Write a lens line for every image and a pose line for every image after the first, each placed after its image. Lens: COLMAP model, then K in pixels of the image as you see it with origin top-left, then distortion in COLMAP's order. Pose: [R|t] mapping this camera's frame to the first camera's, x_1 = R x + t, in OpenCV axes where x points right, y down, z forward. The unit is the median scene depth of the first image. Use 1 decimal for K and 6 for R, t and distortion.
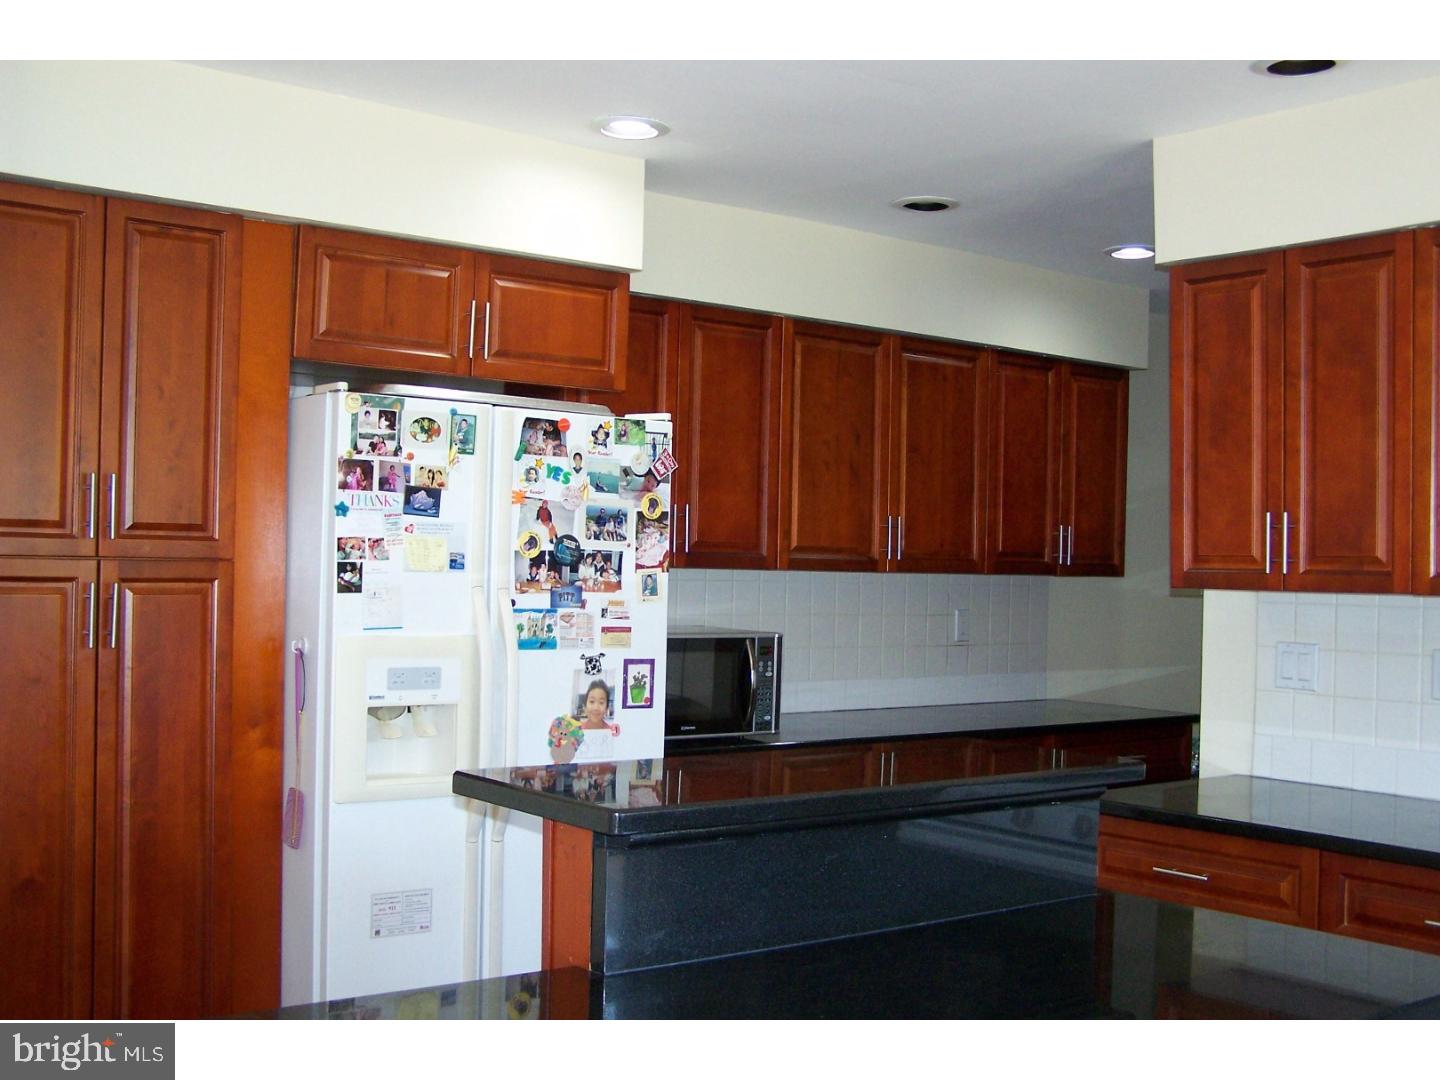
lens RADIAL K [[1651.6, 0, 720.0], [0, 1651.6, 540.0], [0, 0, 1]] dist [-0.224412, 0.599178]
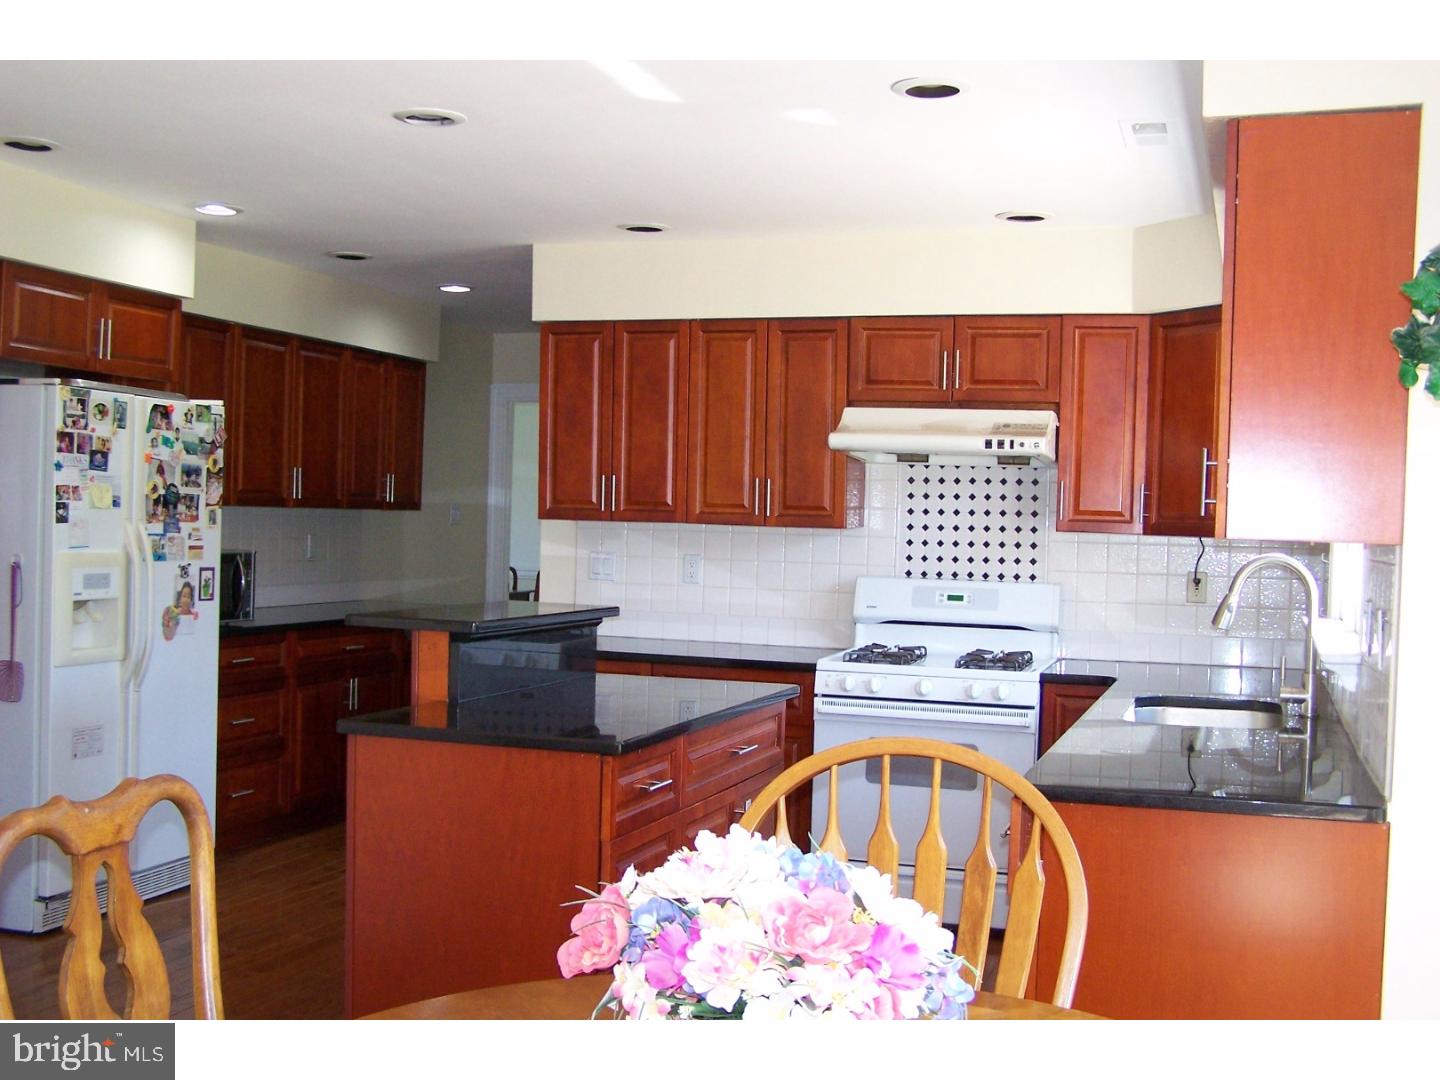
lens RADIAL K [[1651.6, 0, 720.0], [0, 1651.6, 540.0], [0, 0, 1]] dist [-0.224412, 0.599178]
pose [[0.832953, -0.006893, 0.553301, -0.486646], [-0.017204, 0.999116, 0.038347, -0.016600], [-0.553076, -0.041460, 0.832098, -0.481432]]
